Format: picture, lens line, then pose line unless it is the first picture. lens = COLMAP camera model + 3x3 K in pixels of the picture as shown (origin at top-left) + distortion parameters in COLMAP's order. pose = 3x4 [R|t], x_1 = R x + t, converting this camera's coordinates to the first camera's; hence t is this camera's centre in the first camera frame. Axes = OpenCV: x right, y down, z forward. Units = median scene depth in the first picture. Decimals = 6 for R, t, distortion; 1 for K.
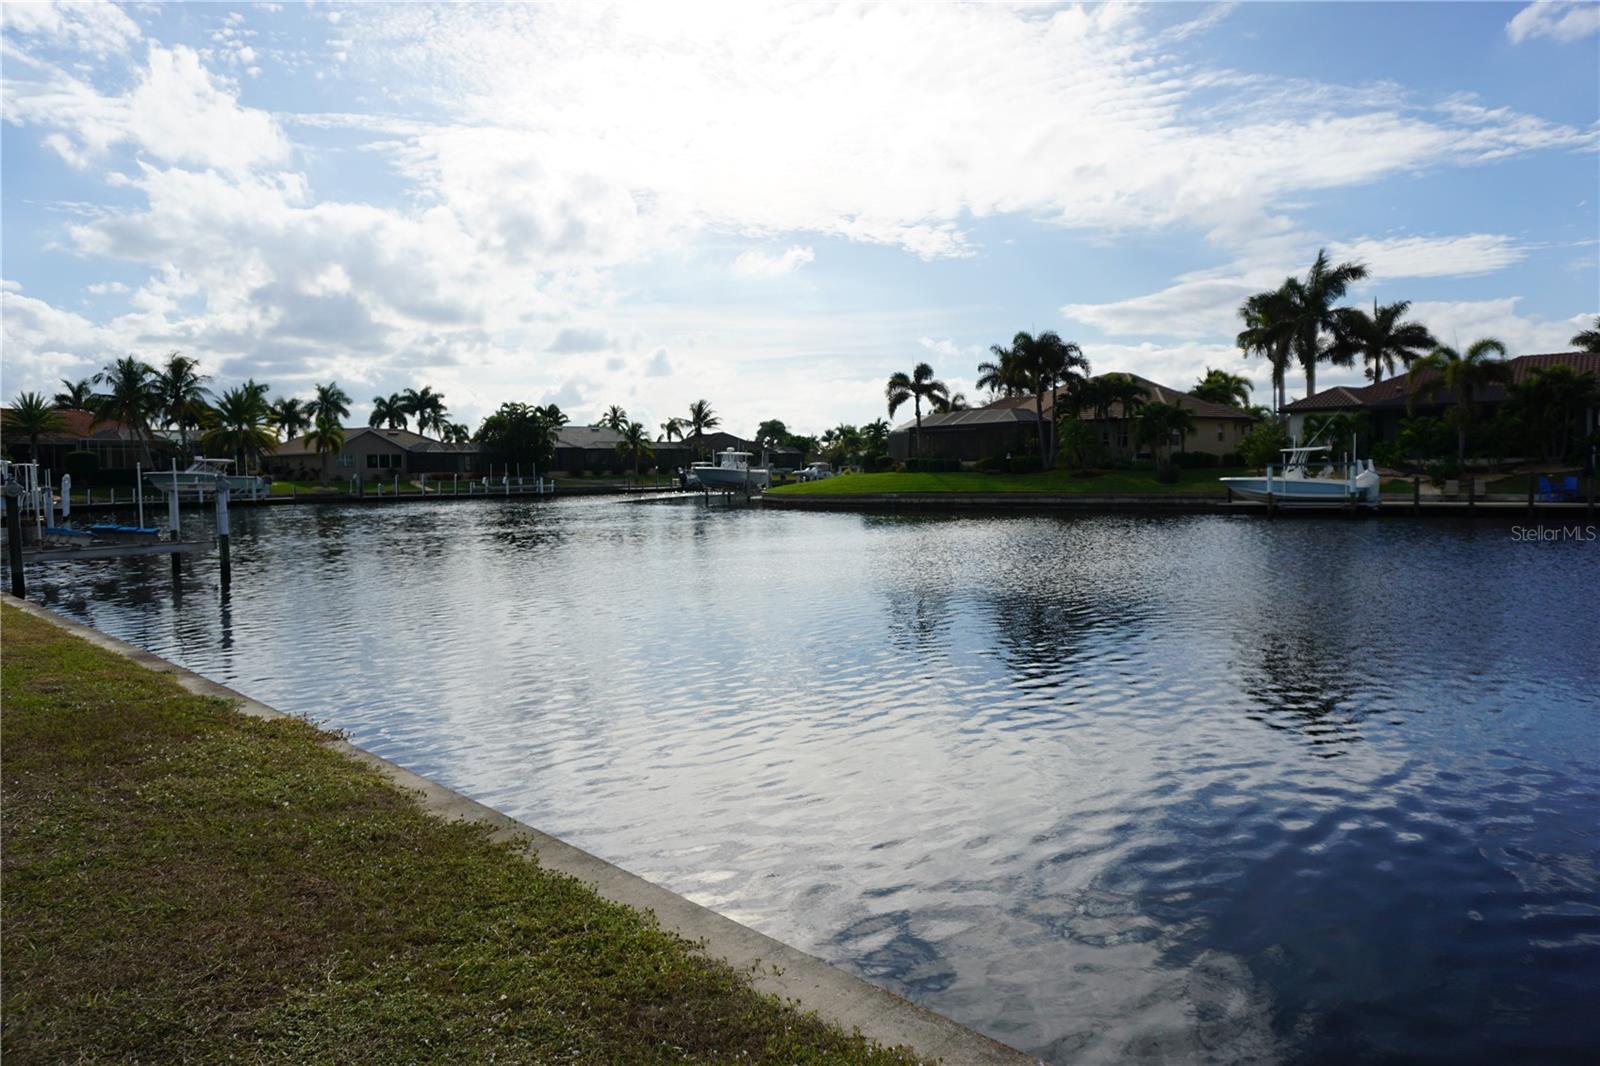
lens RADIAL K [[1098.9, 0, 801.7], [0, 1098.9, 509.3], [0, 0, 1]] dist [-0.029428, 0.037784]
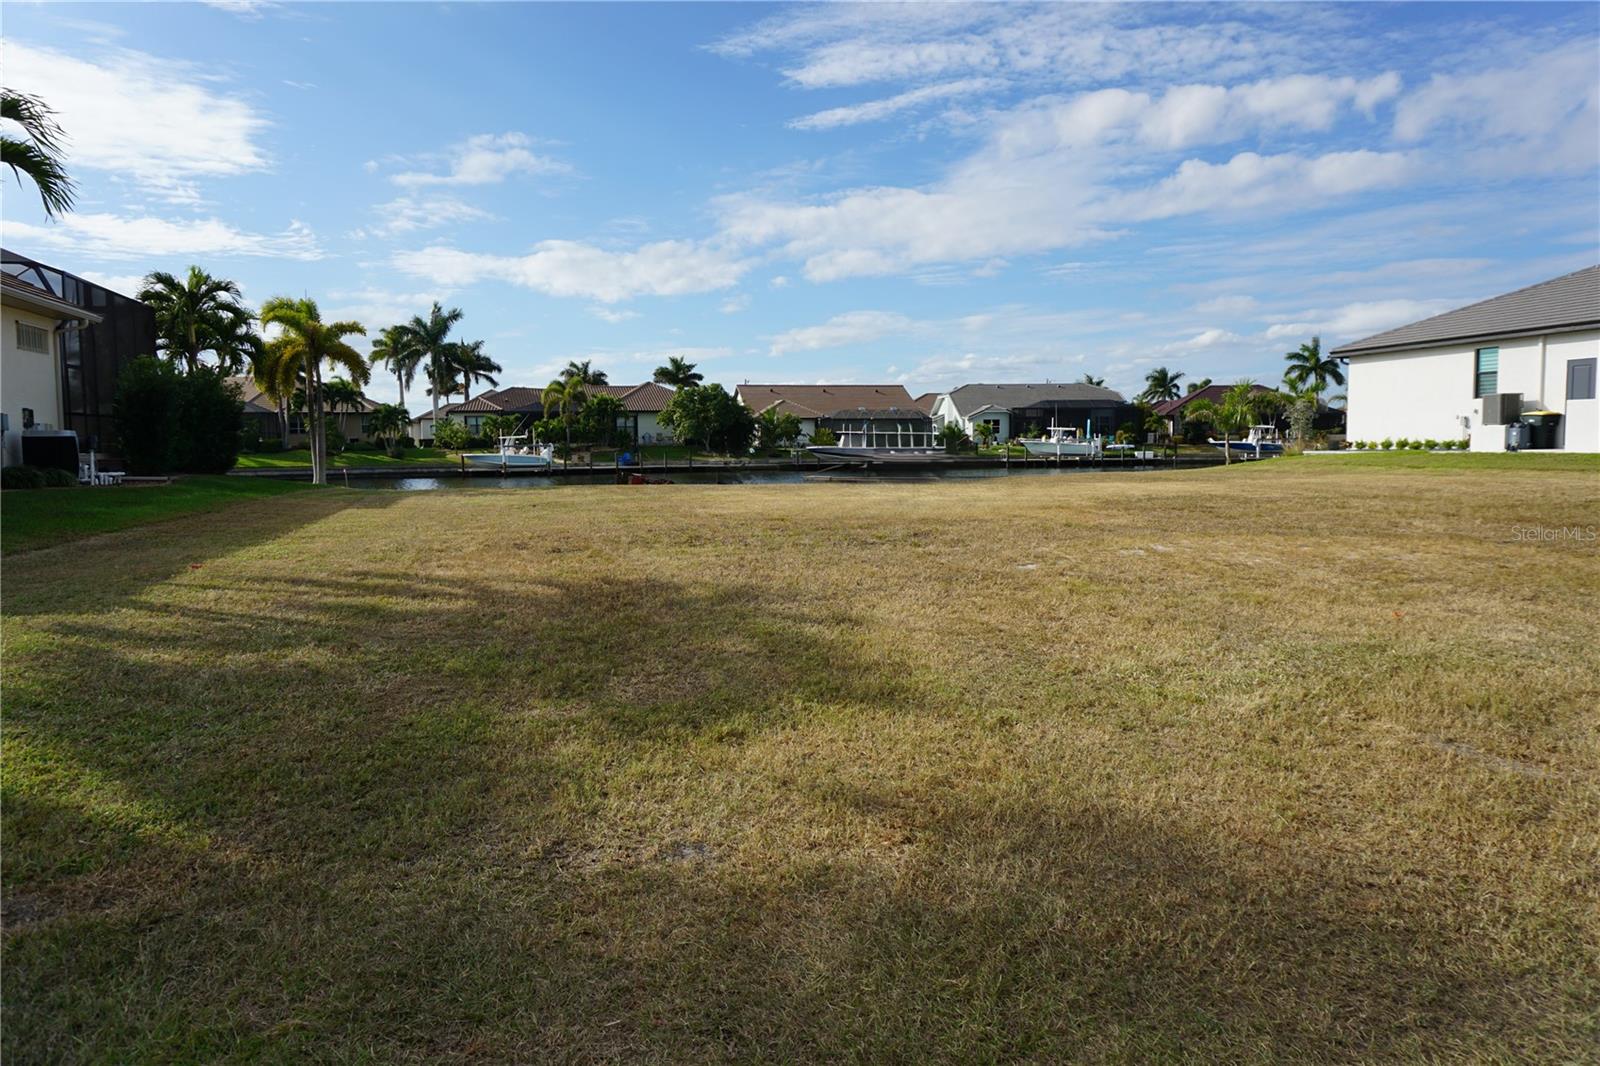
lens RADIAL K [[1150.7, 0, 779.5], [0, 1150.7, 536.4], [0, 0, 1]] dist [-0.008344, 0.041538]
pose [[0.536297, -0.059200, 0.841951, -0.616655], [0.029408, 0.998242, 0.051458, 0.015055], [-0.843517, -0.002837, 0.537095, -0.236844]]
